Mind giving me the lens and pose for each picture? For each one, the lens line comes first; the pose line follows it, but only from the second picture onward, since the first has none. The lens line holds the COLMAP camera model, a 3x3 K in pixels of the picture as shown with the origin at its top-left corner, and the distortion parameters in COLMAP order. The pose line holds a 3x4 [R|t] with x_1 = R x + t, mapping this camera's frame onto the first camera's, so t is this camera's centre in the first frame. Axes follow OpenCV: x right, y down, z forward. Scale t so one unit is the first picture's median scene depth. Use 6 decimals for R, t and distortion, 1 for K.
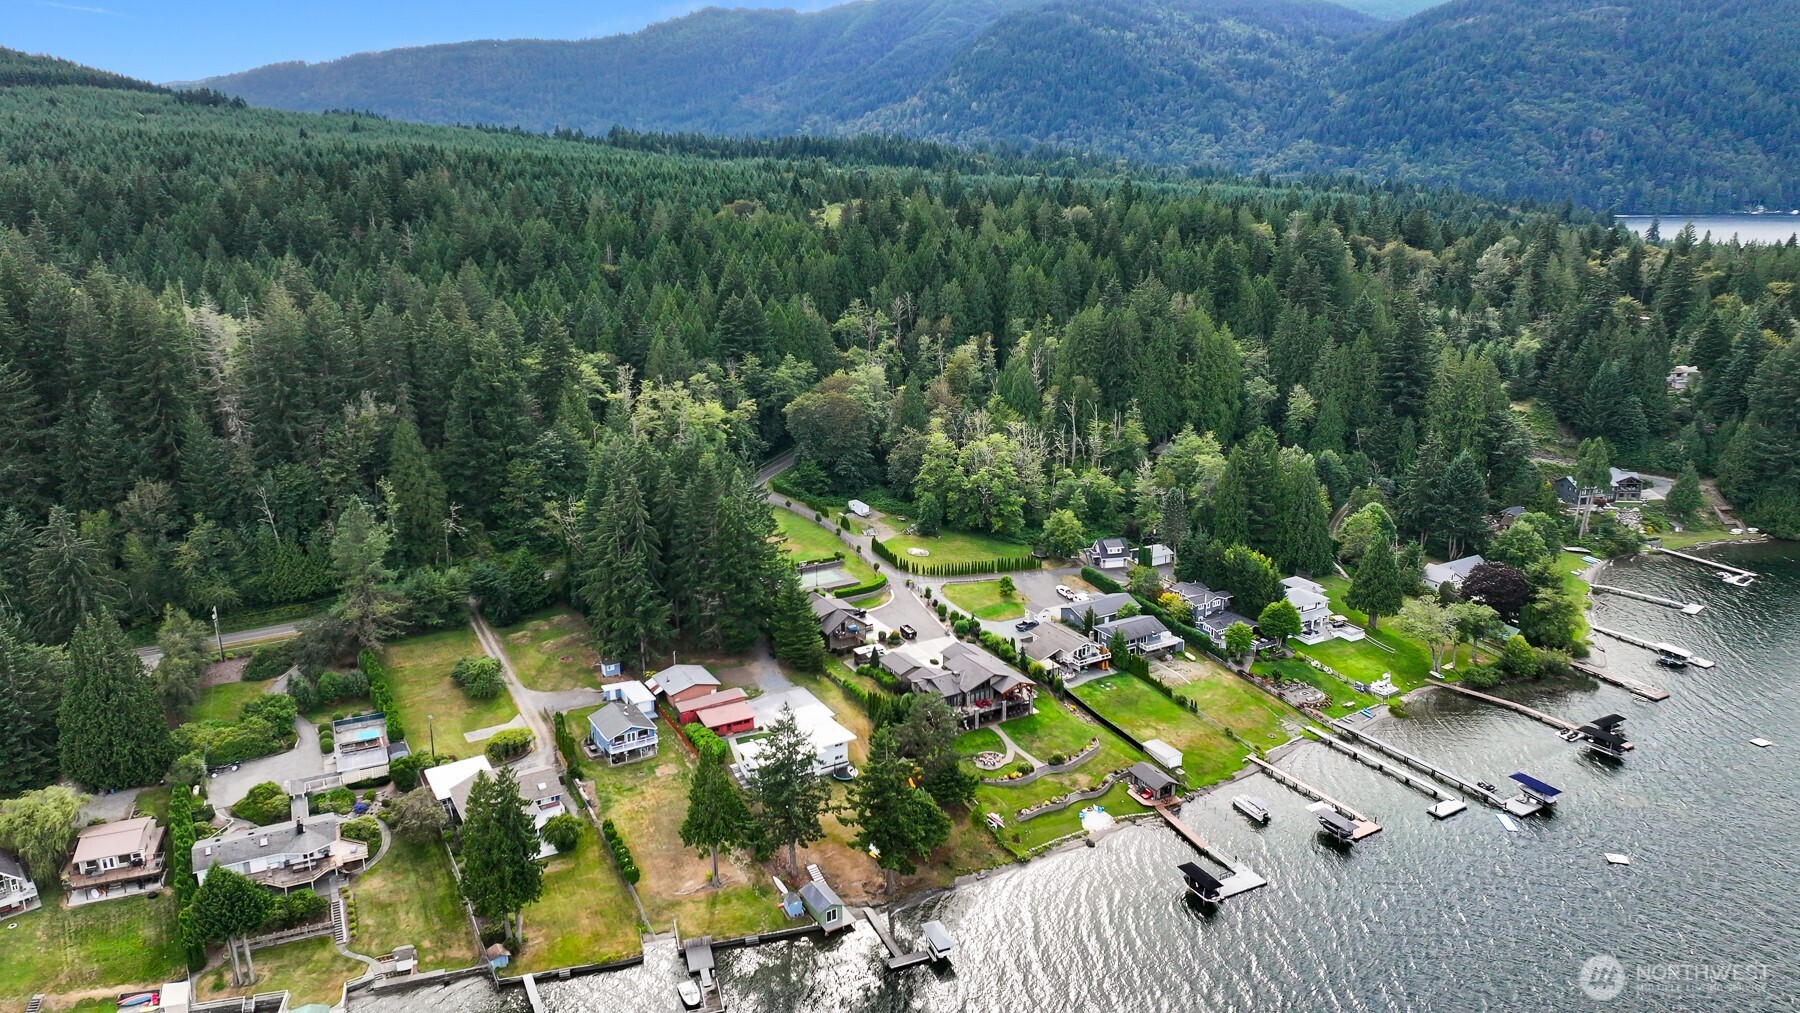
lens RADIAL K [[1264.8, 0, 901.9], [0, 1264.8, 504.1], [0, 0, 1]] dist [-0.002192, -0.000483]
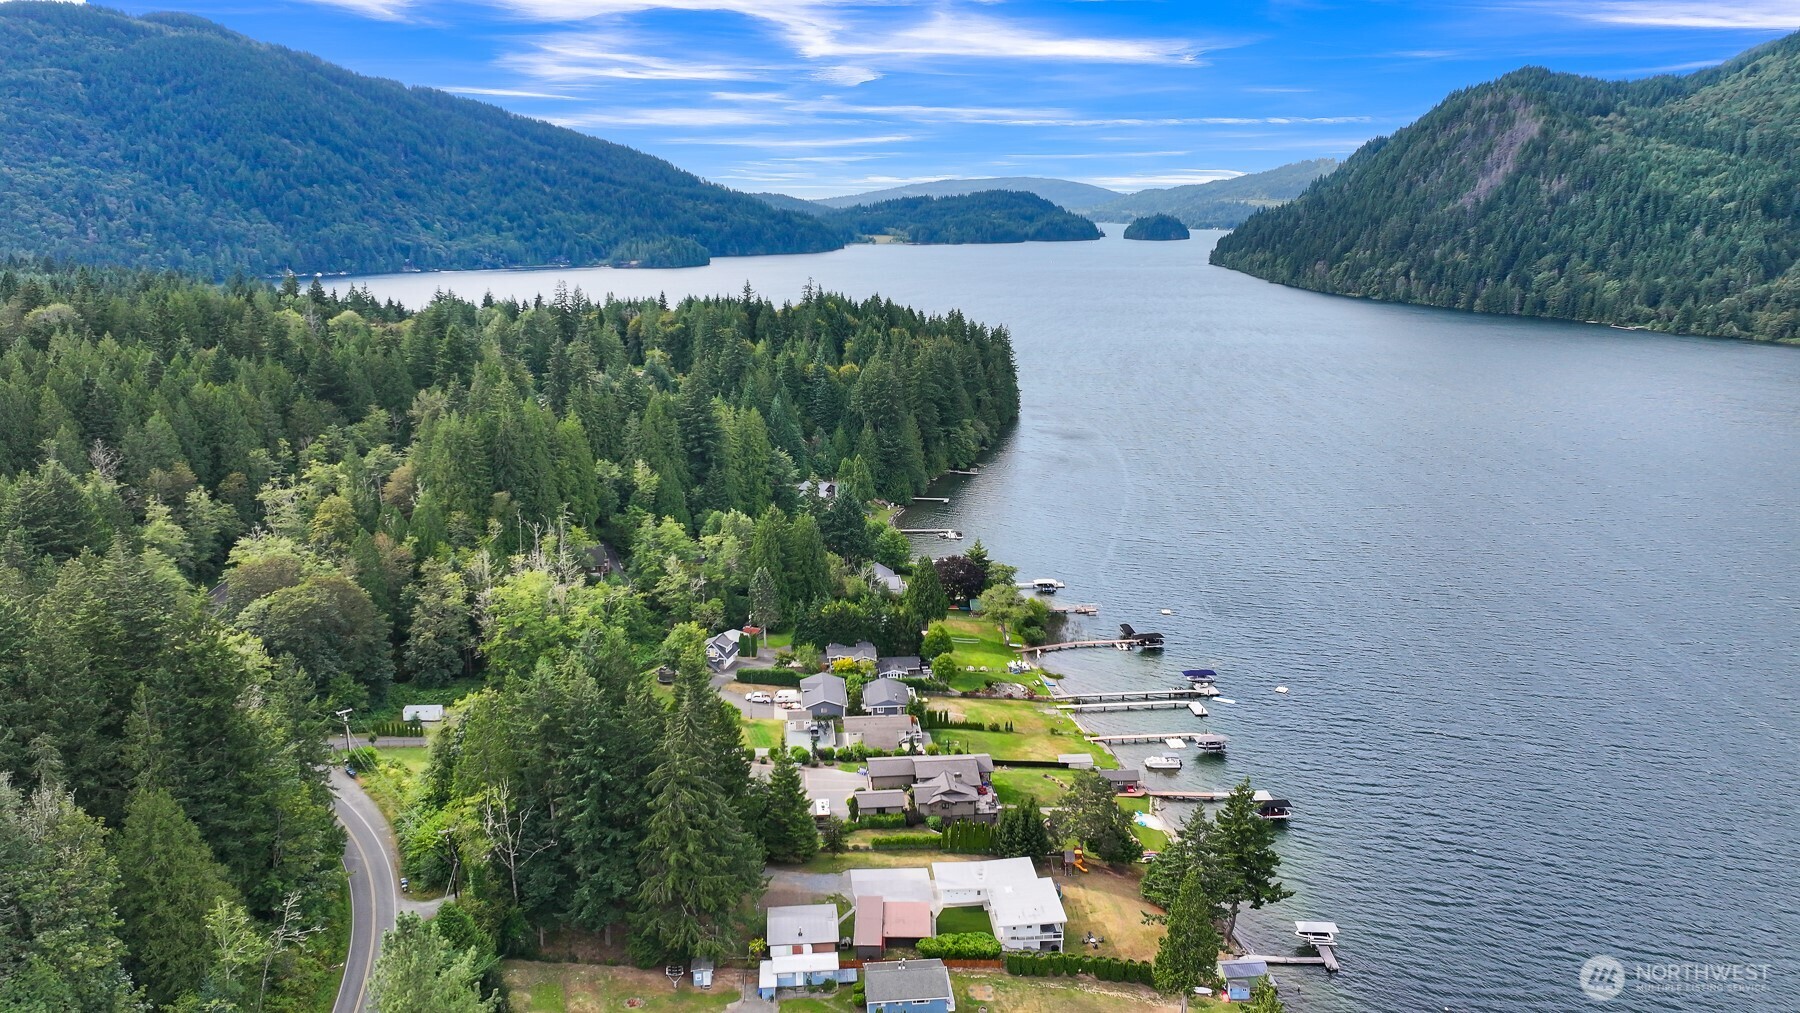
lens RADIAL K [[1264.8, 0, 901.9], [0, 1264.8, 508.8], [0, 0, 1]] dist [-0.002192, -0.000483]
pose [[0.391810, -0.196494, 0.898818, -0.125779], [0.237345, 0.965448, 0.107598, -0.027161], [-0.888905, 0.171172, 0.424910, 0.094613]]
